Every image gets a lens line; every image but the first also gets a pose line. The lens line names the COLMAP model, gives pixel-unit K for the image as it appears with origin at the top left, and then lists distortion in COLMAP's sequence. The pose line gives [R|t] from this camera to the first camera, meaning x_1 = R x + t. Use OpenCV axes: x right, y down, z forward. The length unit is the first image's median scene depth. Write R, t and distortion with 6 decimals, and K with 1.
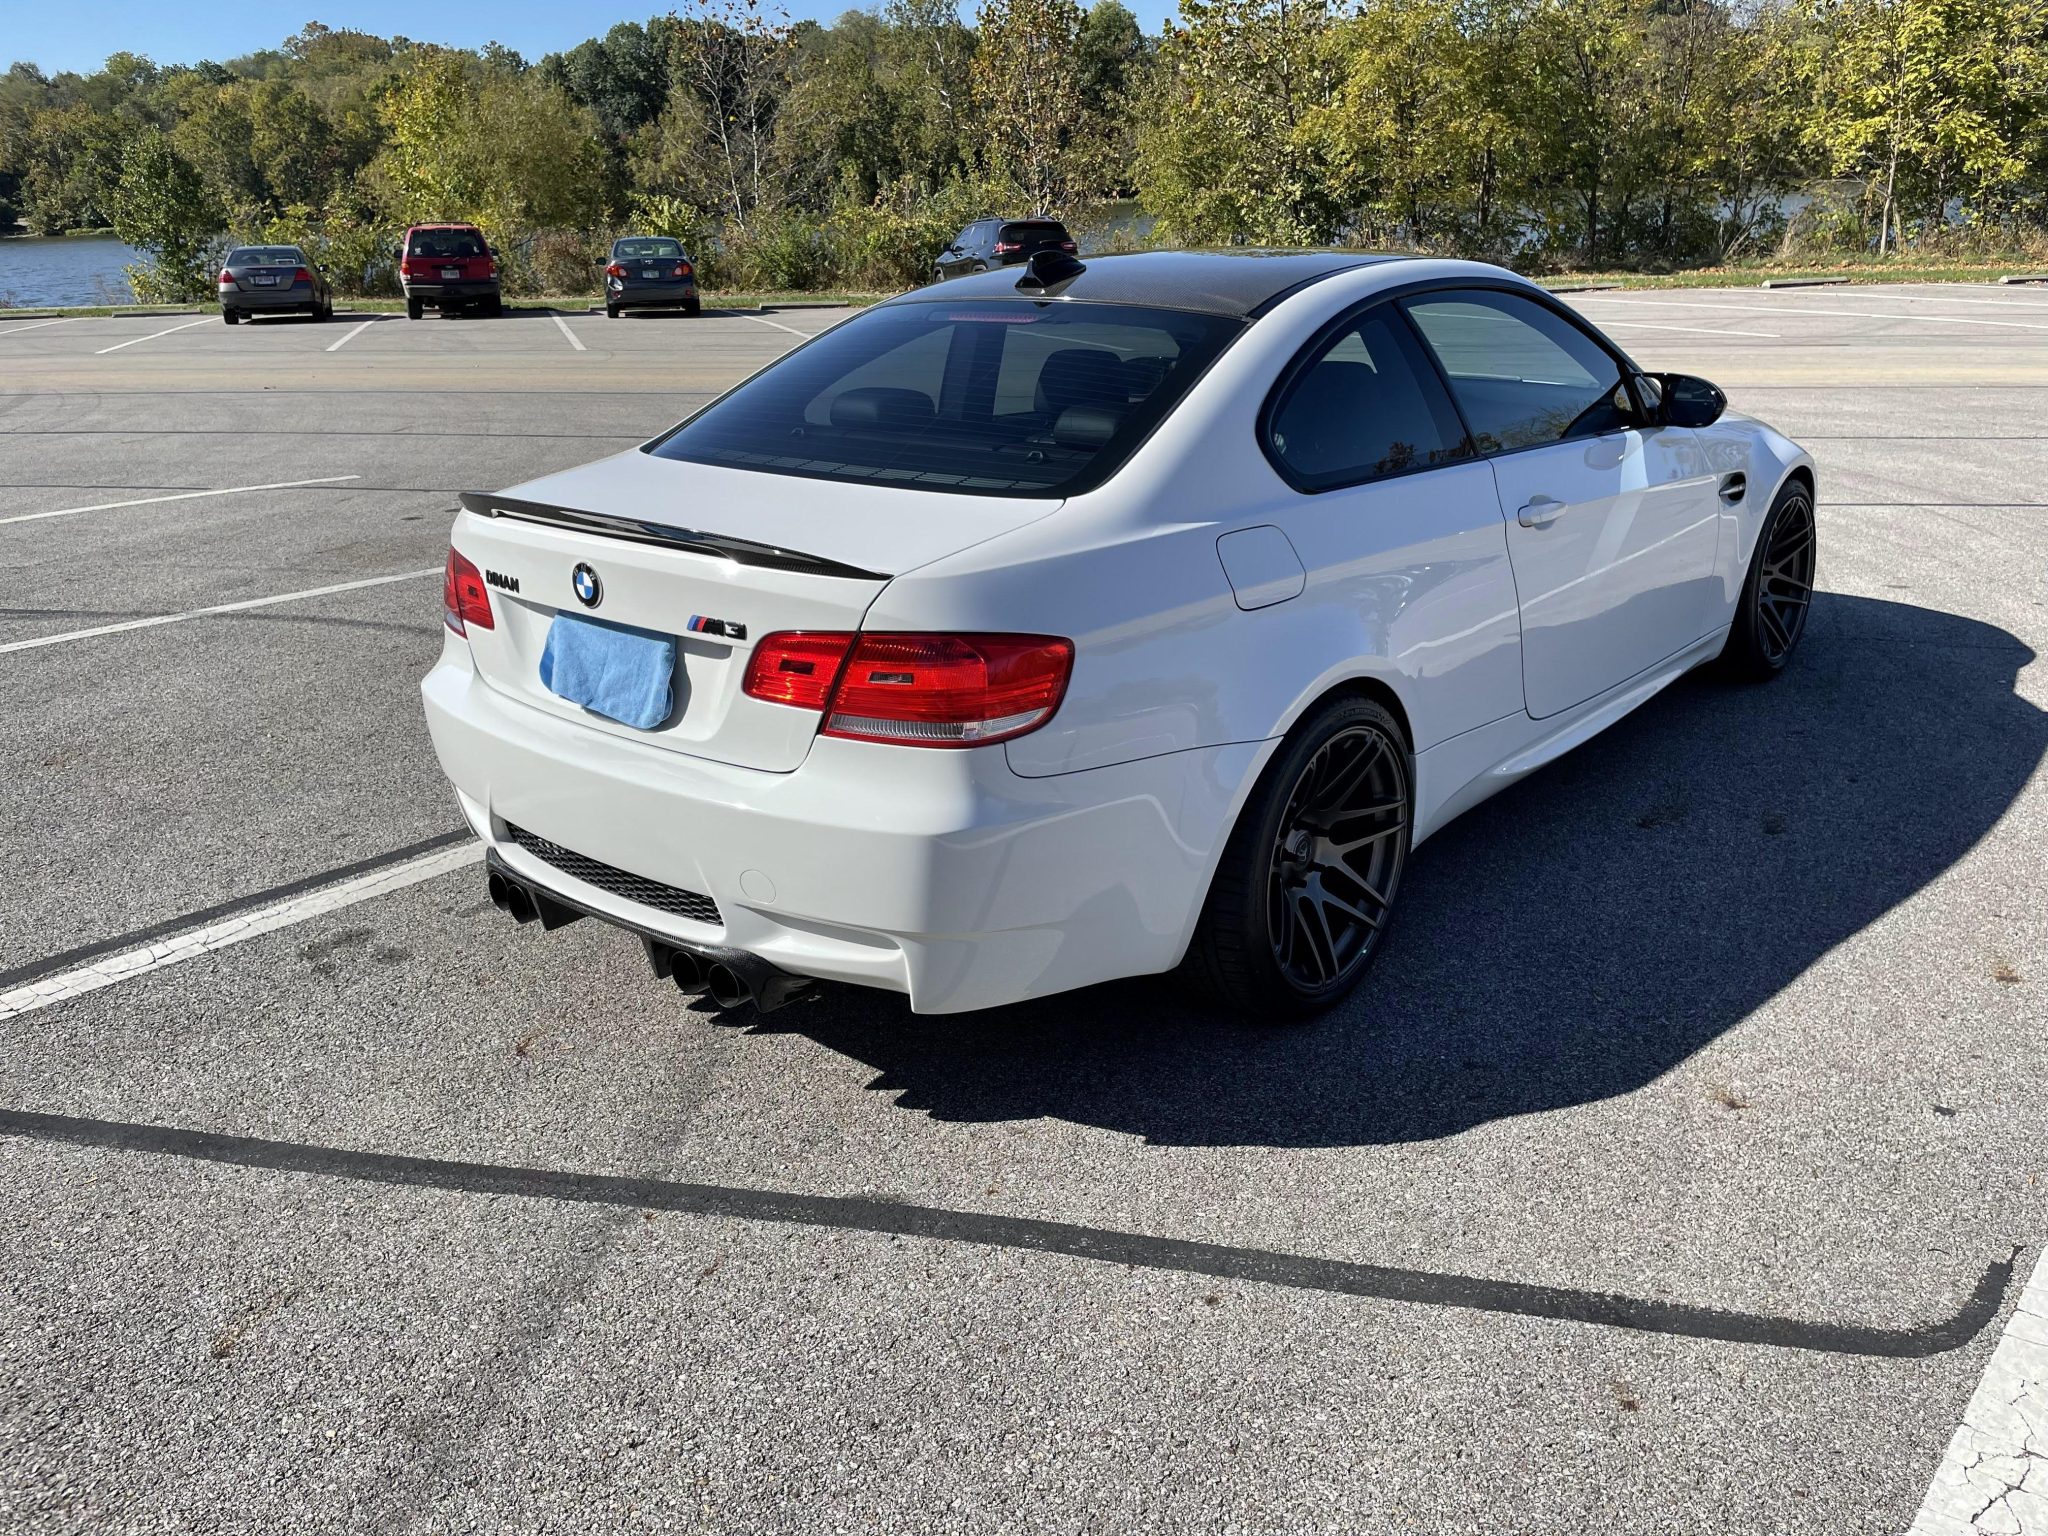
lens RADIAL K [[1557.2, 0, 1034.7], [0, 1557.2, 766.5], [0, 0, 1]] dist [0.084699, -0.112904]
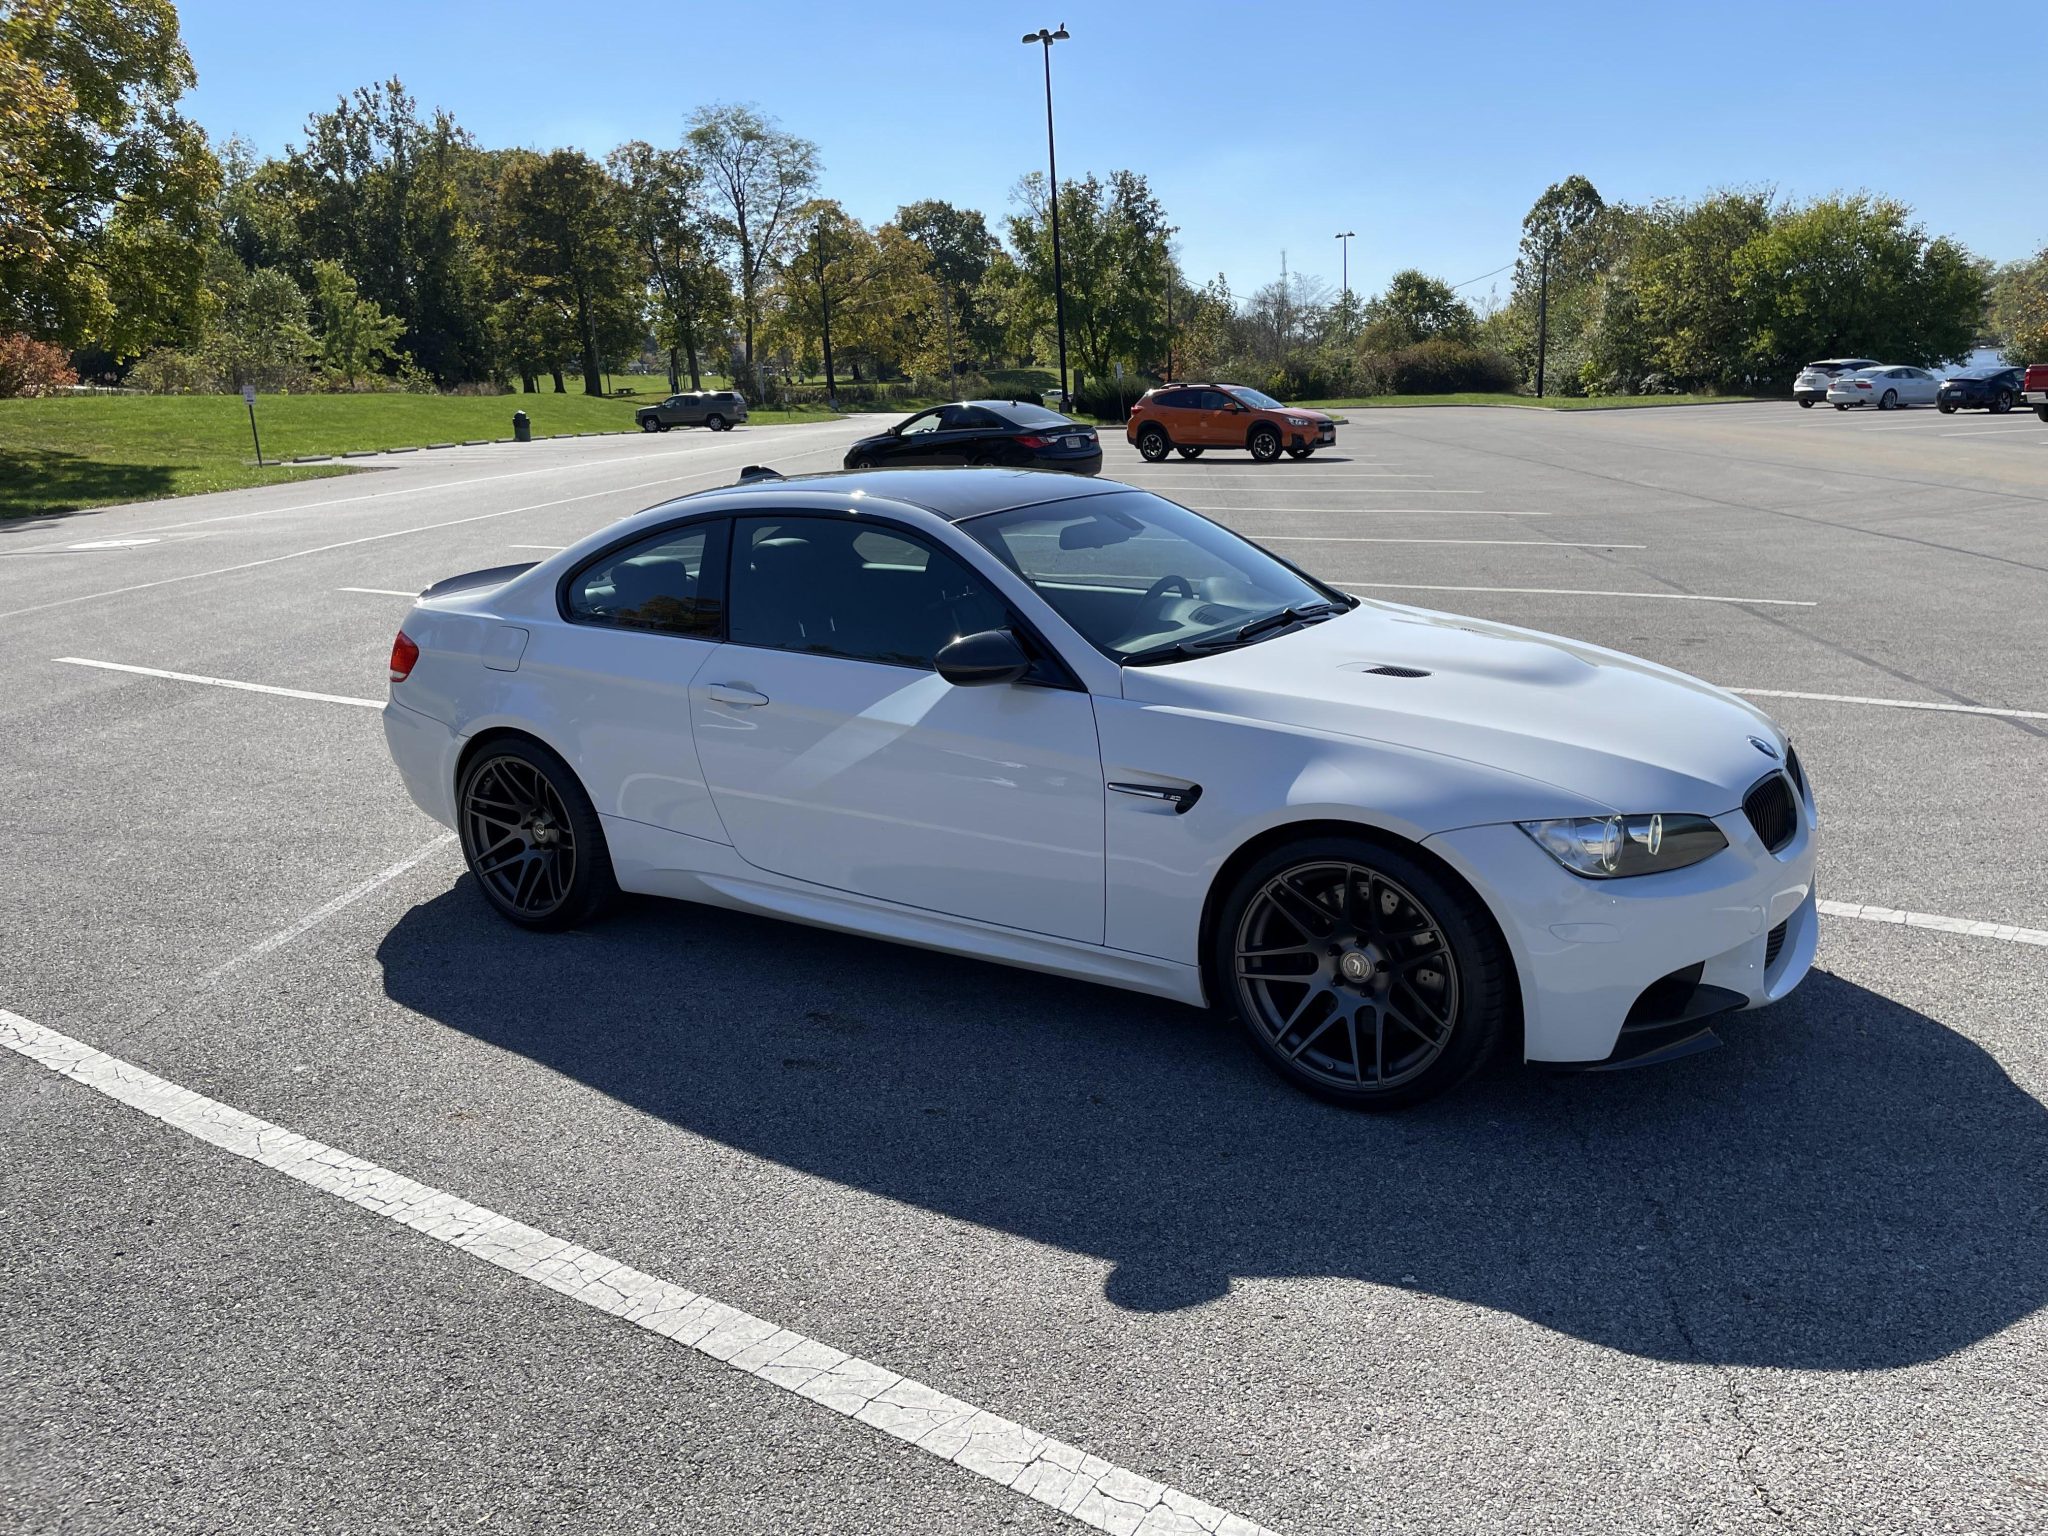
lens RADIAL K [[1557.2, 0, 1038.2], [0, 1557.2, 757.1], [0, 0, 1]] dist [0.084699, -0.112904]
pose [[0.129874, 0.248889, -0.959785, 0.171014], [-0.293991, 0.934121, 0.202453, -0.048085], [0.946944, 0.255874, 0.194489, 0.109073]]
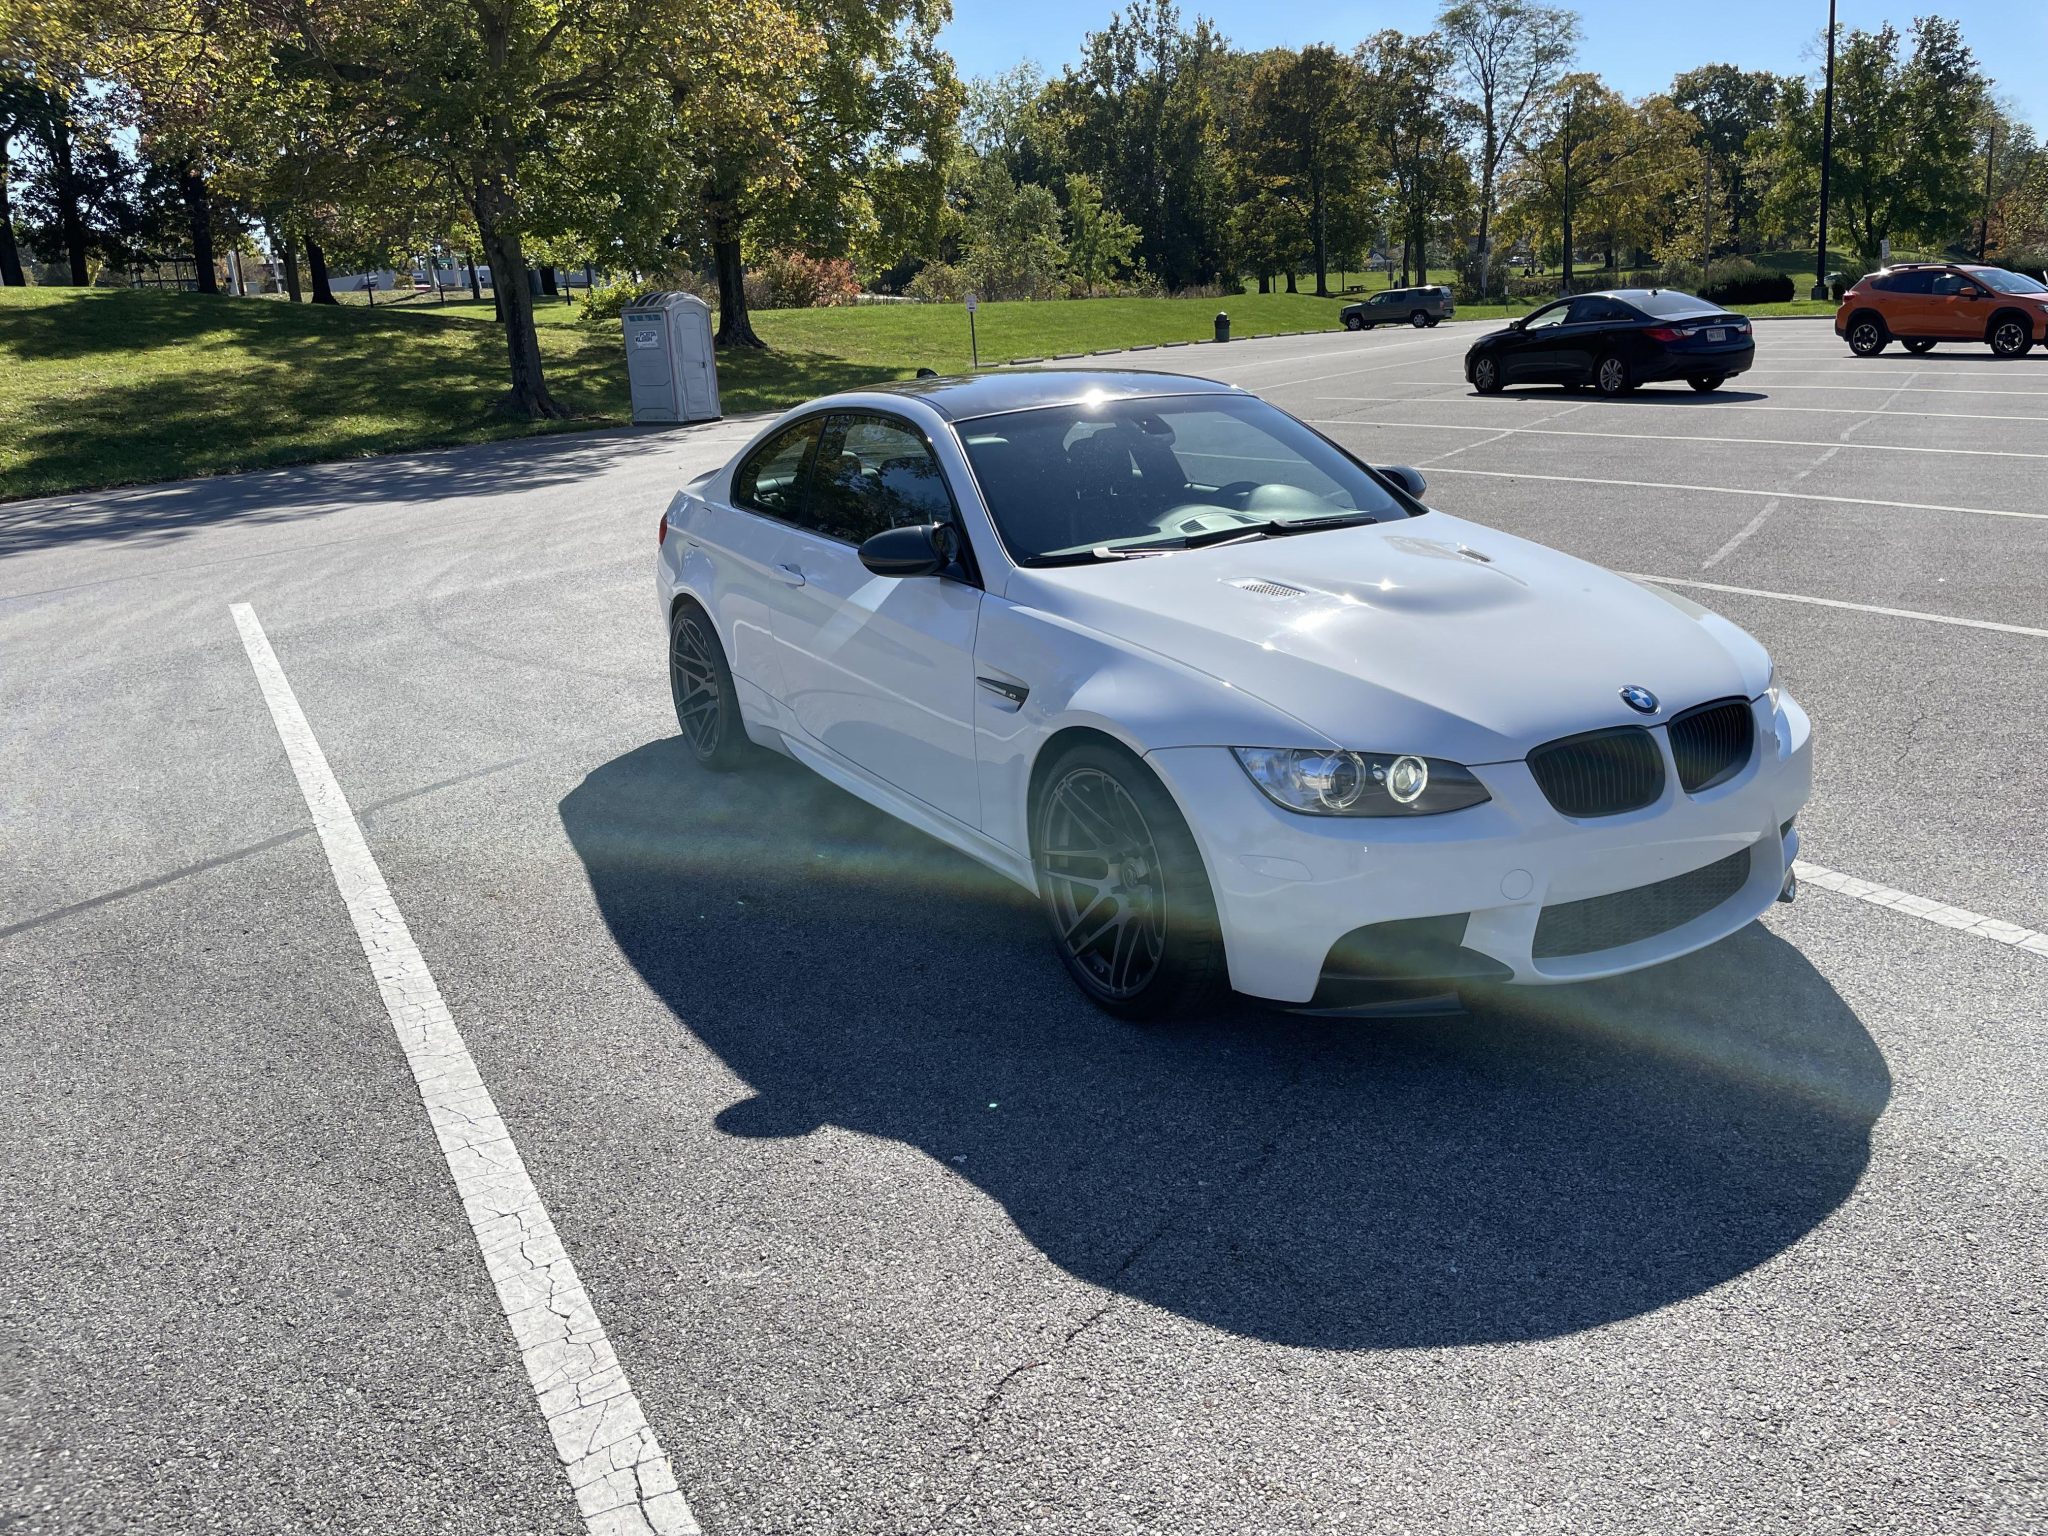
lens RADIAL K [[1557.2, 0, 1039.3], [0, 1557.2, 750.8], [0, 0, 1]] dist [0.084699, -0.112904]
pose [[-0.319069, 0.293340, -0.901192, 0.170726], [-0.253416, 0.889862, 0.379375, -0.066808], [0.913223, 0.349423, -0.209591, 0.169728]]
